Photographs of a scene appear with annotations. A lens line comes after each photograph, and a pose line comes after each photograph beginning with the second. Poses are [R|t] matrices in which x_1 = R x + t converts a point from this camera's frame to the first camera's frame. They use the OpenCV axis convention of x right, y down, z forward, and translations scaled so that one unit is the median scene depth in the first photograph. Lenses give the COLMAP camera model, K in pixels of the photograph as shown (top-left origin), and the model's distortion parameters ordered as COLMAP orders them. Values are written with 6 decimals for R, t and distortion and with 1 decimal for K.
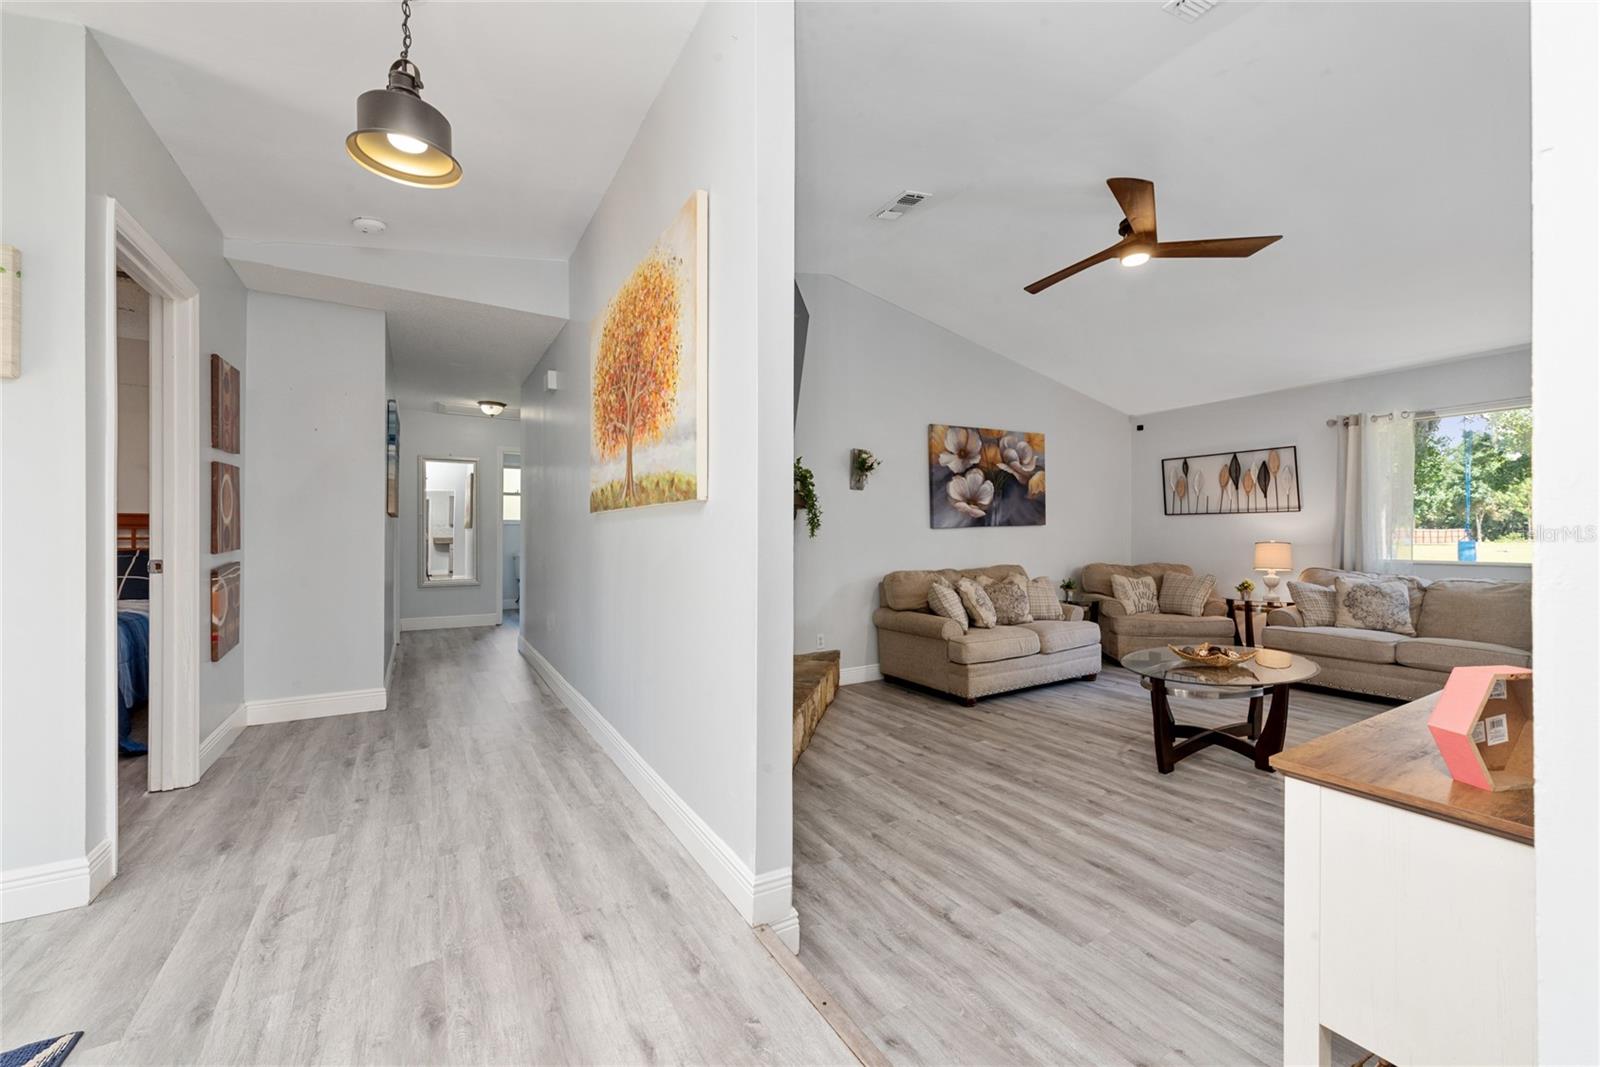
lens RADIAL K [[627.0, 0, 805.4], [0, 627.0, 529.6], [0, 0, 1]] dist [0.012497, -0.001482]
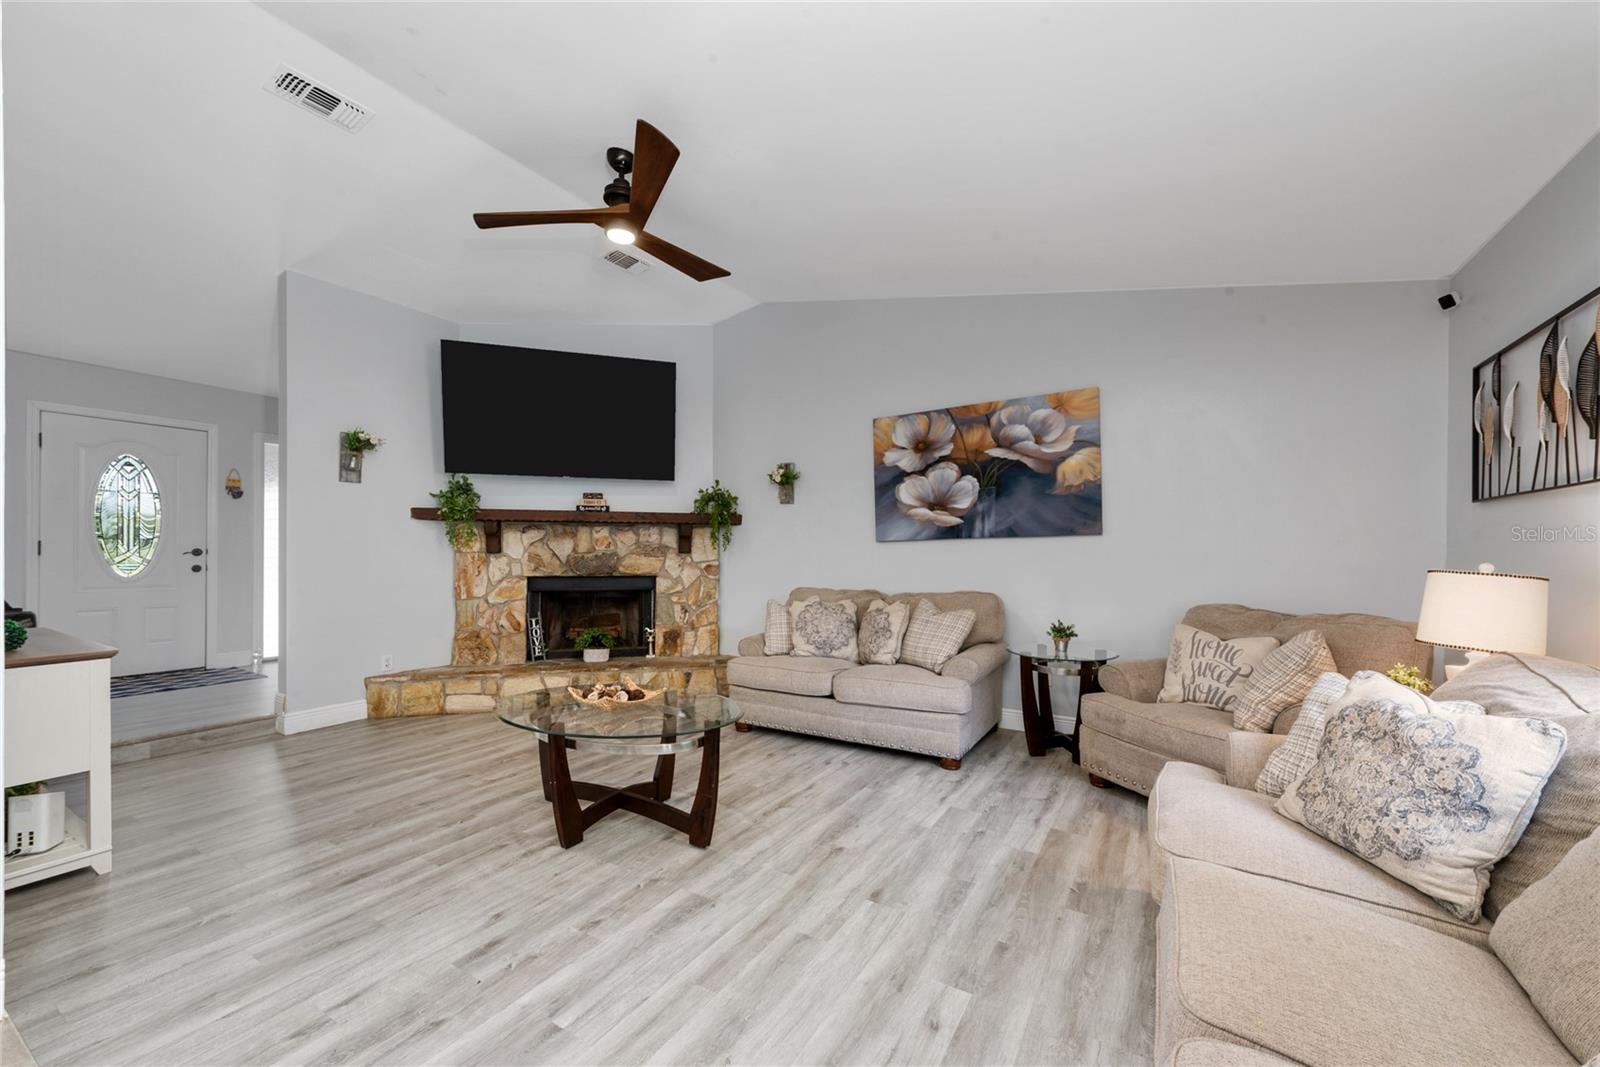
lens RADIAL K [[627.0, 0, 800.7], [0, 627.0, 546.0], [0, 0, 1]] dist [0.012497, -0.001482]
pose [[0.455438, -0.003403, -0.890261, 1.275897], [0.001810, 0.999994, -0.002896, 0.008996], [0.890266, -0.000292, 0.455442, 0.732683]]
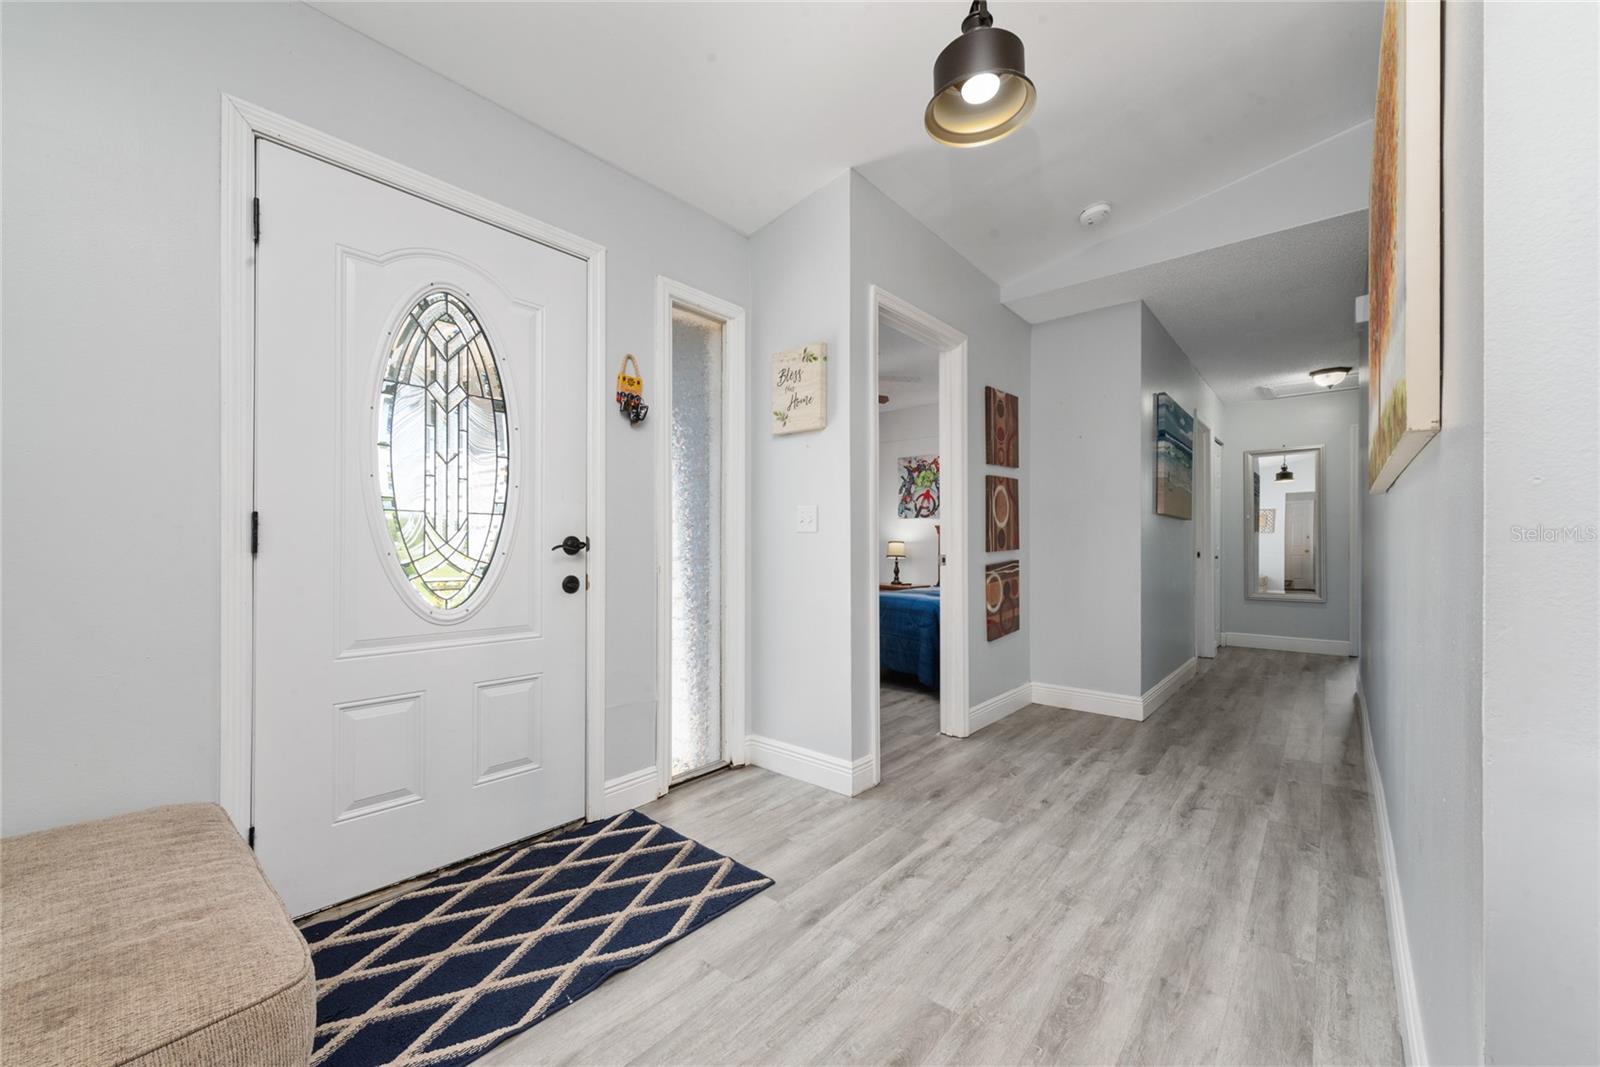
lens RADIAL K [[627.0, 0, 804.9], [0, 627.0, 546.8], [0, 0, 1]] dist [0.012497, -0.001482]
pose [[0.315167, -0.001922, -0.949034, 0.065694], [0.008347, 0.999965, 0.000747, 0.018107], [0.949000, -0.008157, 0.315172, 0.214188]]
